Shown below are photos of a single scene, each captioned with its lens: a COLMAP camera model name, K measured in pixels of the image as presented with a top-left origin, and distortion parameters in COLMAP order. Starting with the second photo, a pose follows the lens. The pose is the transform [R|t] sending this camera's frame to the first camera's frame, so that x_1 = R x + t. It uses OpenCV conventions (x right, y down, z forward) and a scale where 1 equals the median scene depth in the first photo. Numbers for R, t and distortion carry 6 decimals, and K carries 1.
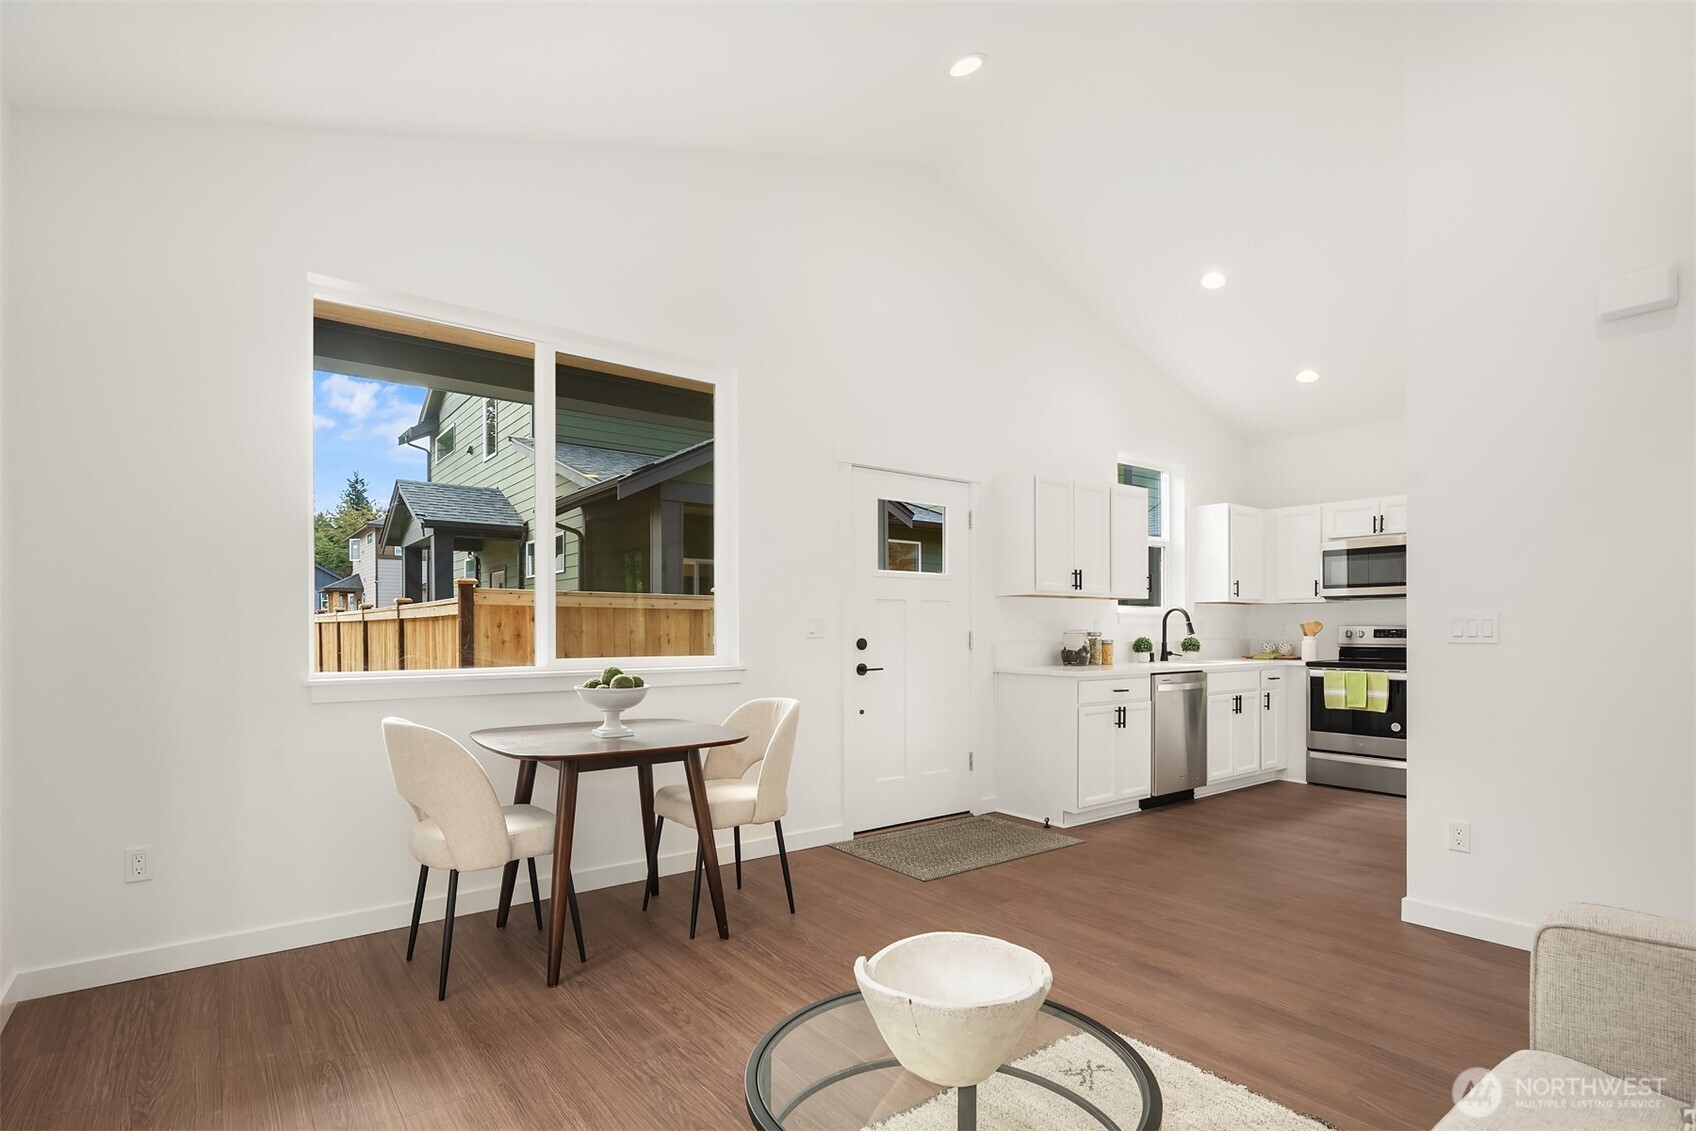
lens RADIAL K [[832.6, 0, 847.4], [0, 832.6, 620.9], [0, 0, 1]] dist [-0.000410, -0.000003]
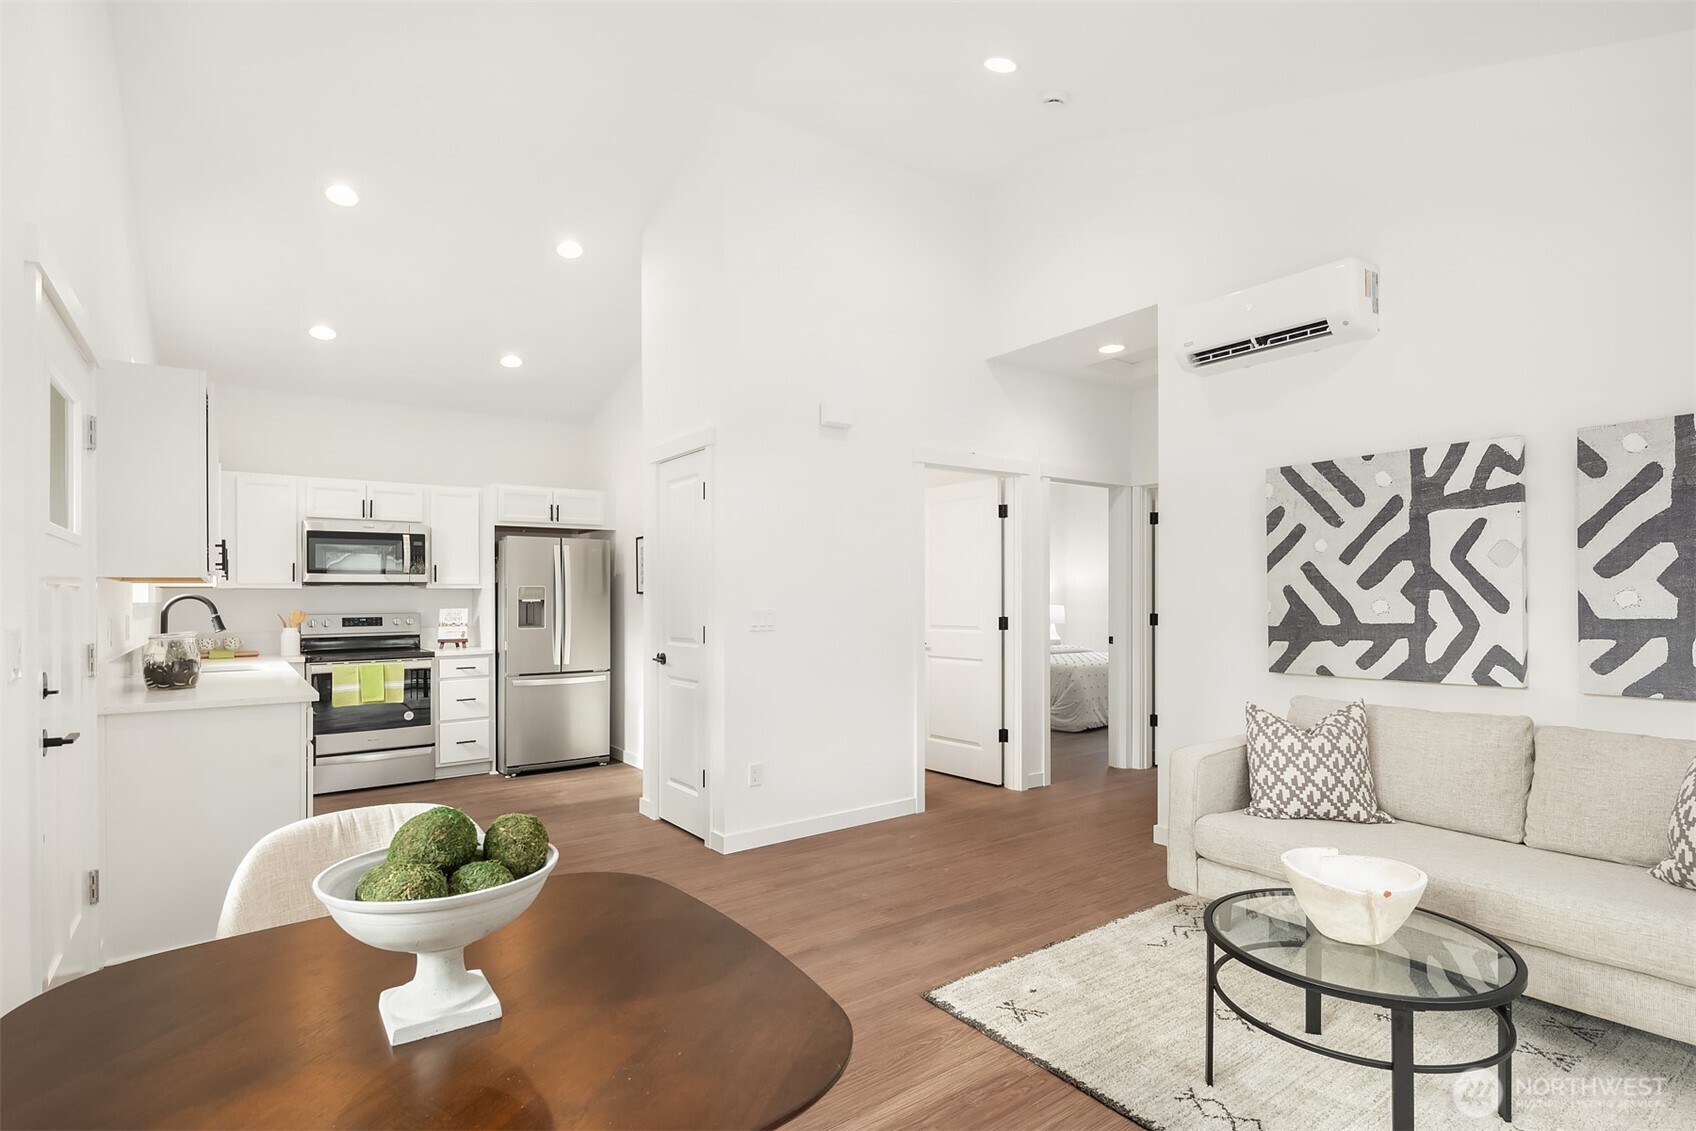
lens RADIAL K [[829.1, 0, 846.9], [0, 829.1, 602.3], [0, 0, 1]] dist [-0.001389, -0.000158]
pose [[0.018592, -0.004587, 0.999817, -0.326522], [-0.001594, 0.999988, 0.004617, -0.014179], [-0.999826, -0.001680, 0.018585, 0.451055]]
